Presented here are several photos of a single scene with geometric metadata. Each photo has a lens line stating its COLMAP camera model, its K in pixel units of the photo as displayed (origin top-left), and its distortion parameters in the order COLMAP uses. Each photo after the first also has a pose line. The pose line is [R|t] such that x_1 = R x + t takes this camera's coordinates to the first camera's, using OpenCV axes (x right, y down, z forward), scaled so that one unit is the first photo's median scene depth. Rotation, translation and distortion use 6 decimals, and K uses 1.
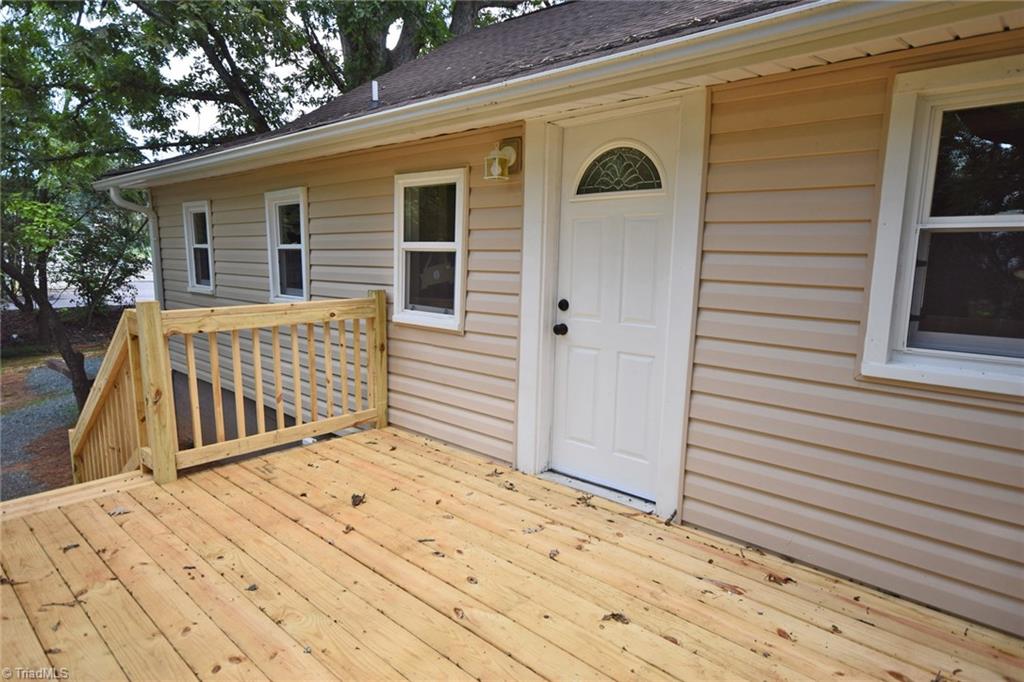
lens RADIAL K [[597.3, 0, 512.0], [0, 597.3, 341.0], [0, 0, 1]] dist [0.018008, 0.000807]
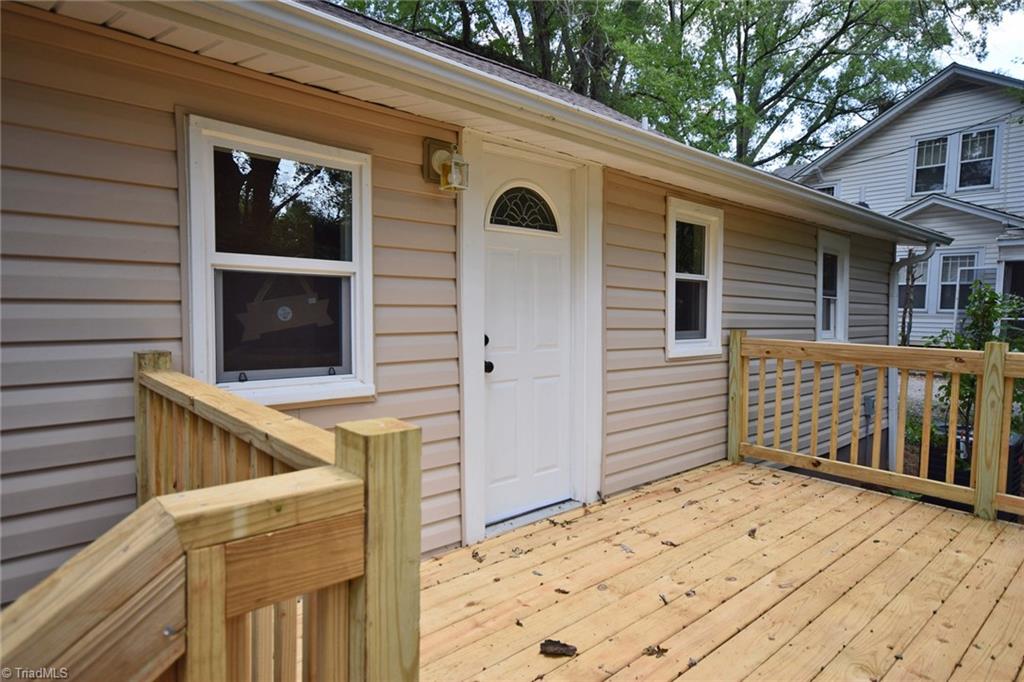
lens RADIAL K [[591.4, 0, 512.0], [0, 591.4, 341.0], [0, 0, 1]] dist [0.016783, 0.001298]
pose [[0.091471, -0.069793, 0.993359, -0.923064], [0.131790, 0.989615, 0.057395, -0.119432], [-0.987048, 0.125665, 0.099719, 0.983112]]
